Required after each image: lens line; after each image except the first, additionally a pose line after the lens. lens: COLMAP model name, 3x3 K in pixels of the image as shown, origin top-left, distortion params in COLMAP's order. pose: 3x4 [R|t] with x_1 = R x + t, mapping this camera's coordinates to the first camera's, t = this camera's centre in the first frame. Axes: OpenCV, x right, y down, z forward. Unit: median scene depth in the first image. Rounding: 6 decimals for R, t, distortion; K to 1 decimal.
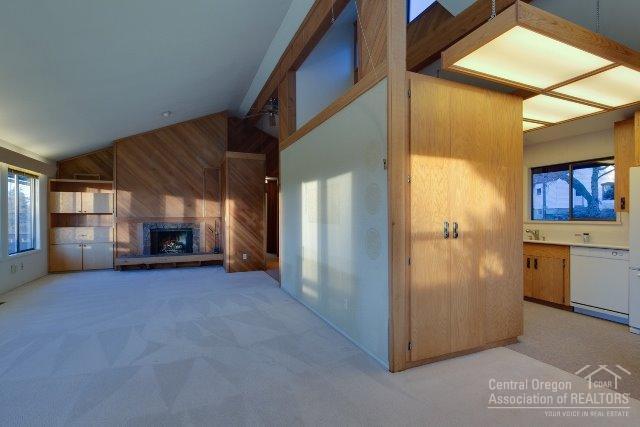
lens RADIAL K [[315.6, 0, 322.2], [0, 315.6, 215.5], [0, 0, 1]] dist [-0.000508, -0.002632]
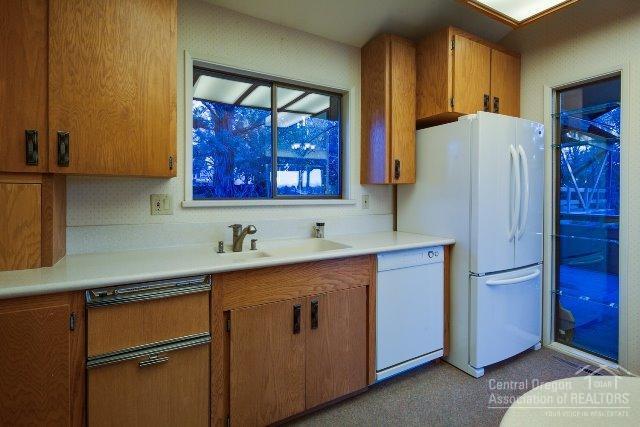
lens RADIAL K [[315.6, 0, 324.0], [0, 315.6, 195.4], [0, 0, 1]] dist [-0.000508, -0.002632]
pose [[-0.120504, -0.007570, 0.992684, 0.303058], [-0.006537, 0.999955, 0.006832, 0.006930], [-0.992691, -0.005666, -0.120549, 1.033381]]
